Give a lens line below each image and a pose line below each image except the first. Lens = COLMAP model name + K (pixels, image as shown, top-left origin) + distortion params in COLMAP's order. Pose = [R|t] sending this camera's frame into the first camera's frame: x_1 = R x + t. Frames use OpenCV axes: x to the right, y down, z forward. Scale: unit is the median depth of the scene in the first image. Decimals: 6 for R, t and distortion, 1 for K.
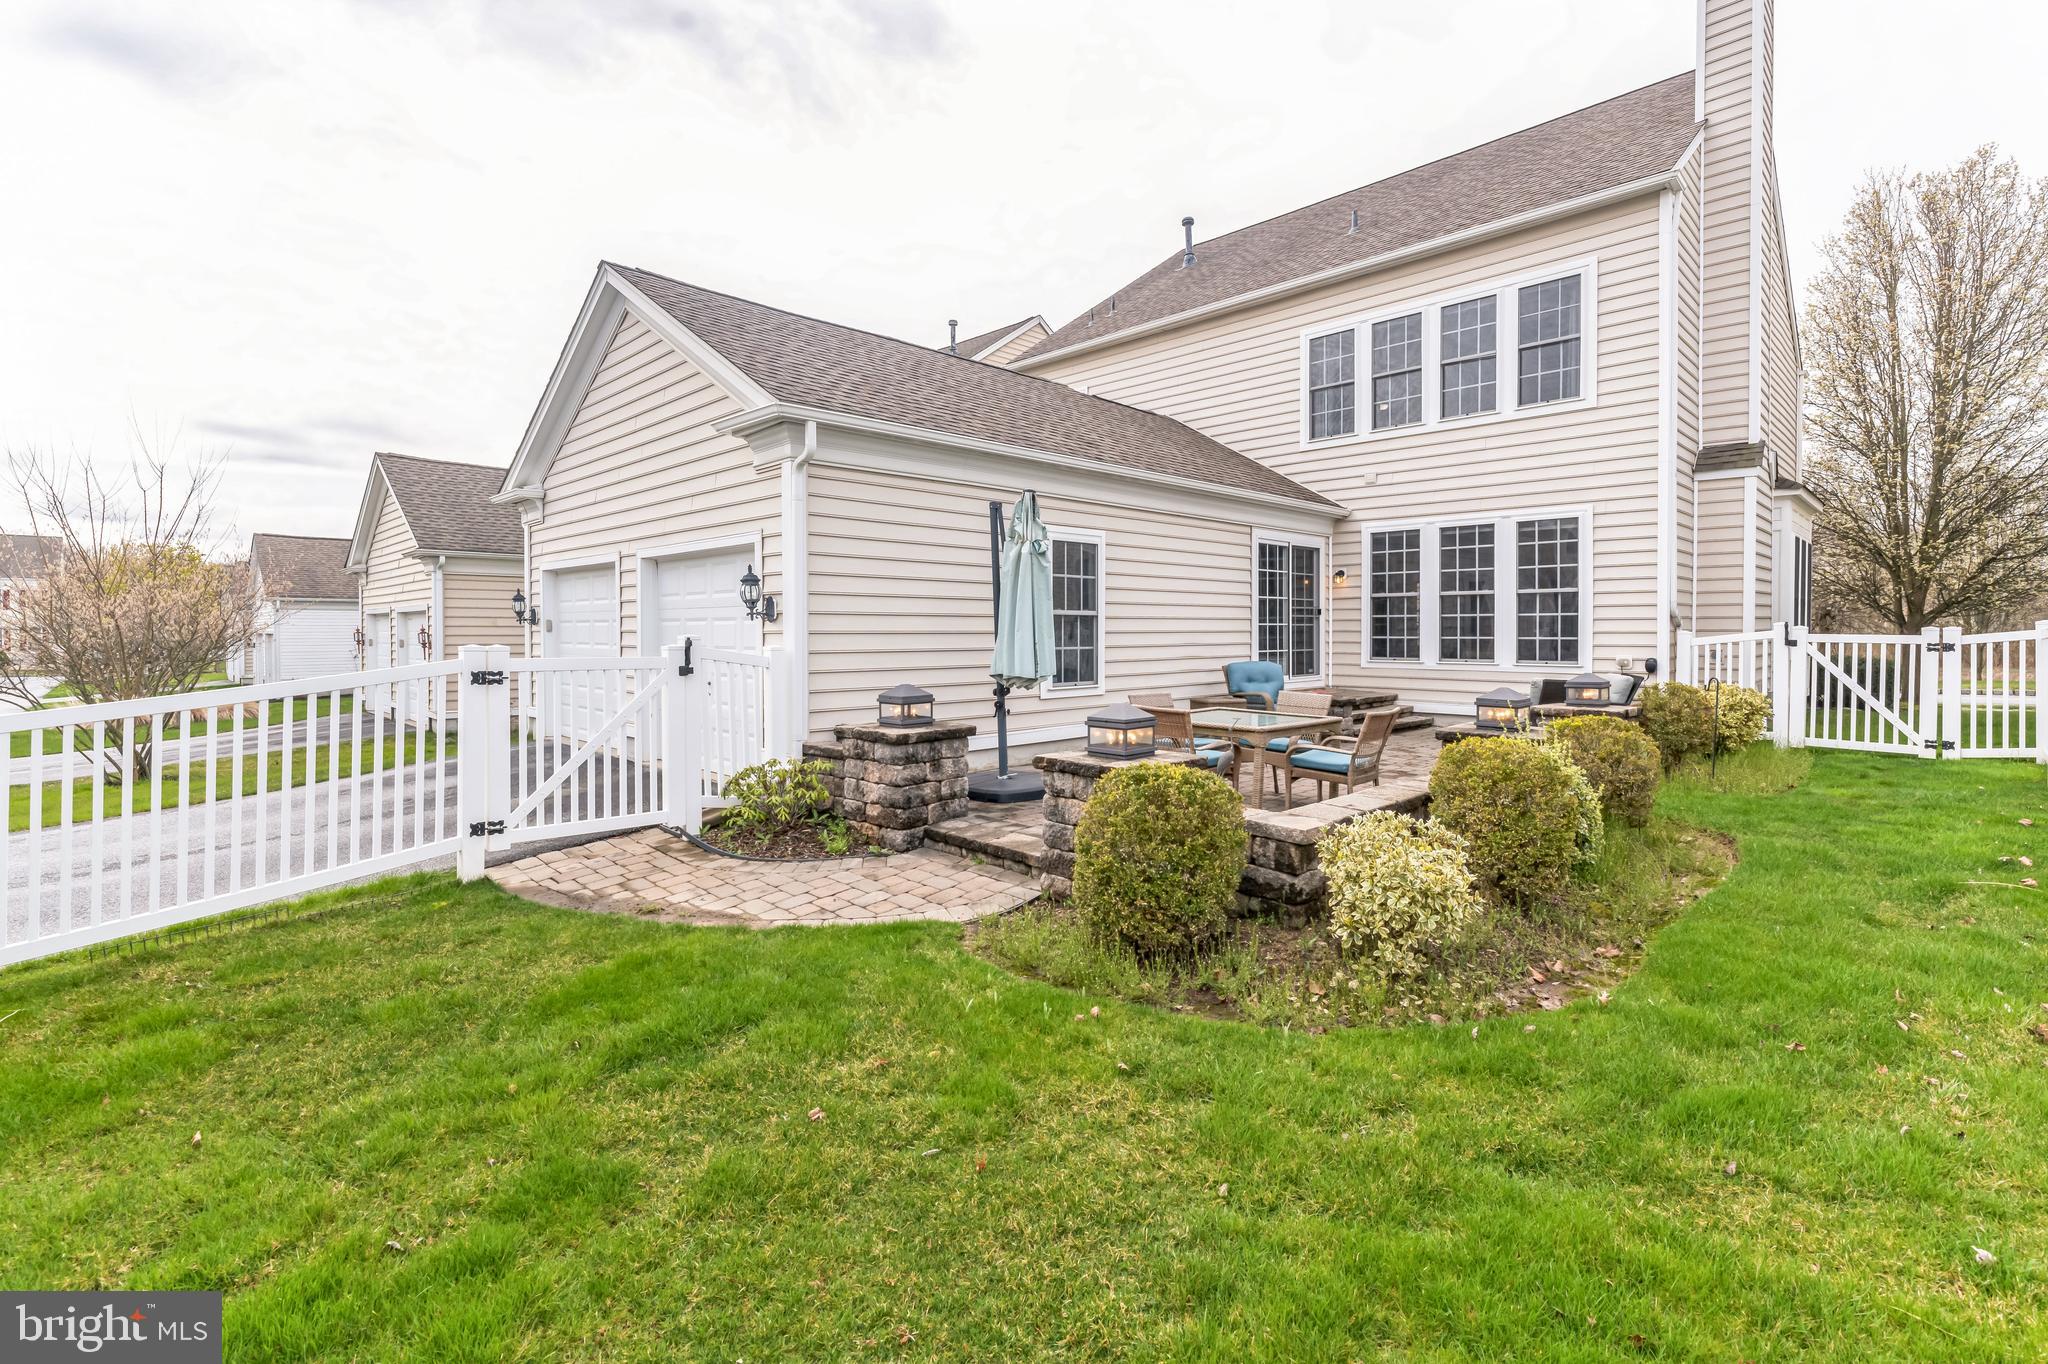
lens RADIAL K [[942.9, 0, 1015.7], [0, 942.9, 628.7], [0, 0, 1]] dist [-0.000419, -0.000015]
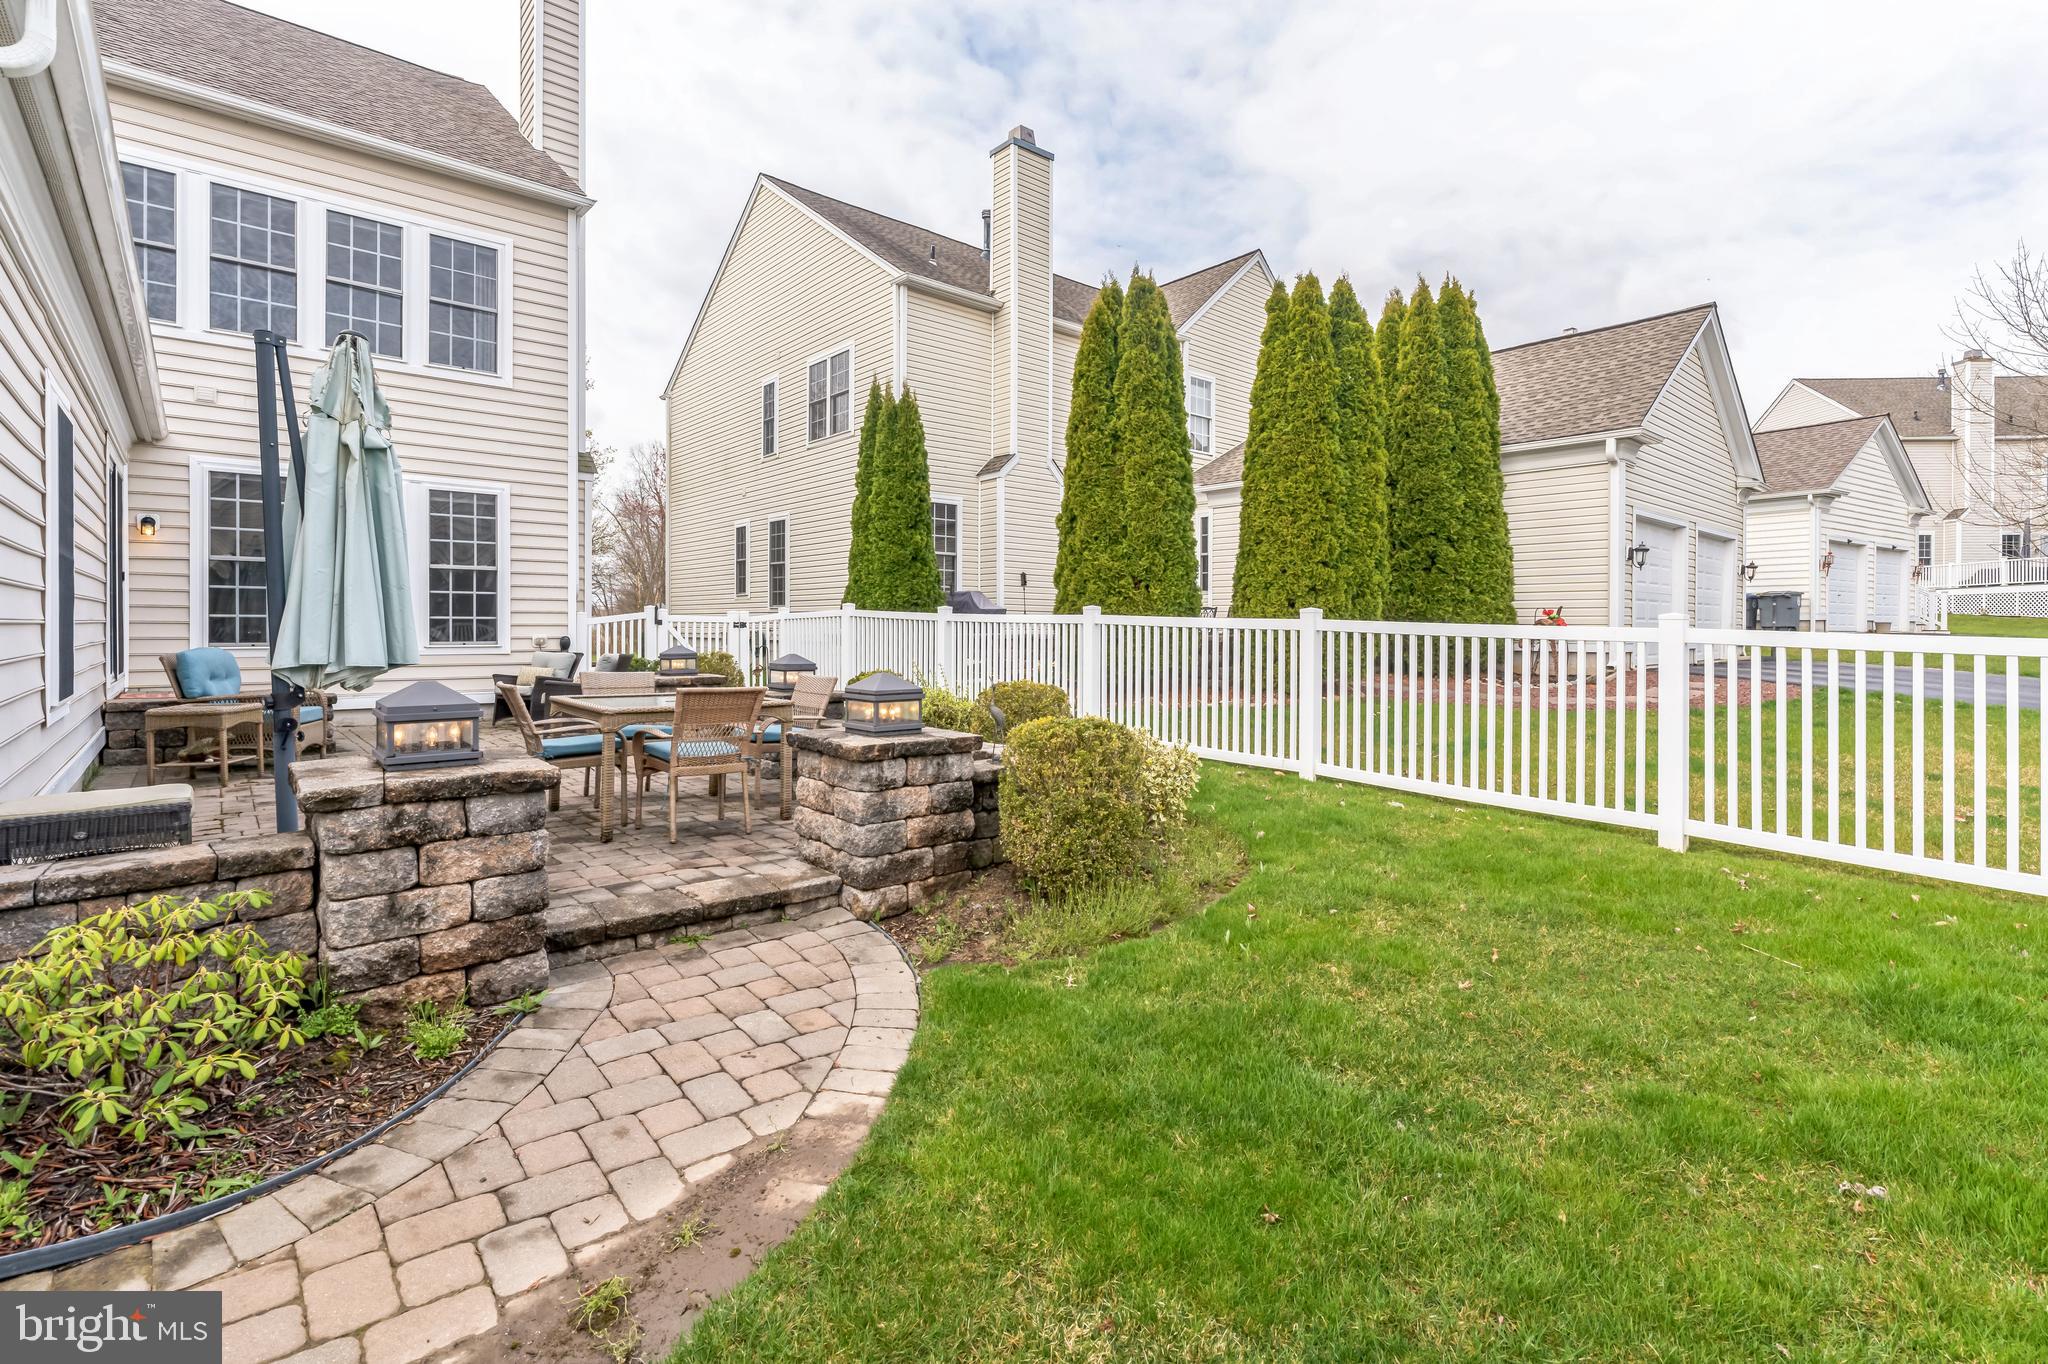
lens RADIAL K [[942.9, 0, 1015.7], [0, 942.9, 628.7], [0, 0, 1]] dist [-0.000419, -0.000015]
pose [[0.058465, -0.001603, 0.998288, -0.360180], [-0.004041, 0.999990, 0.001842, 0.017753], [-0.998281, -0.004142, 0.058458, 0.399983]]
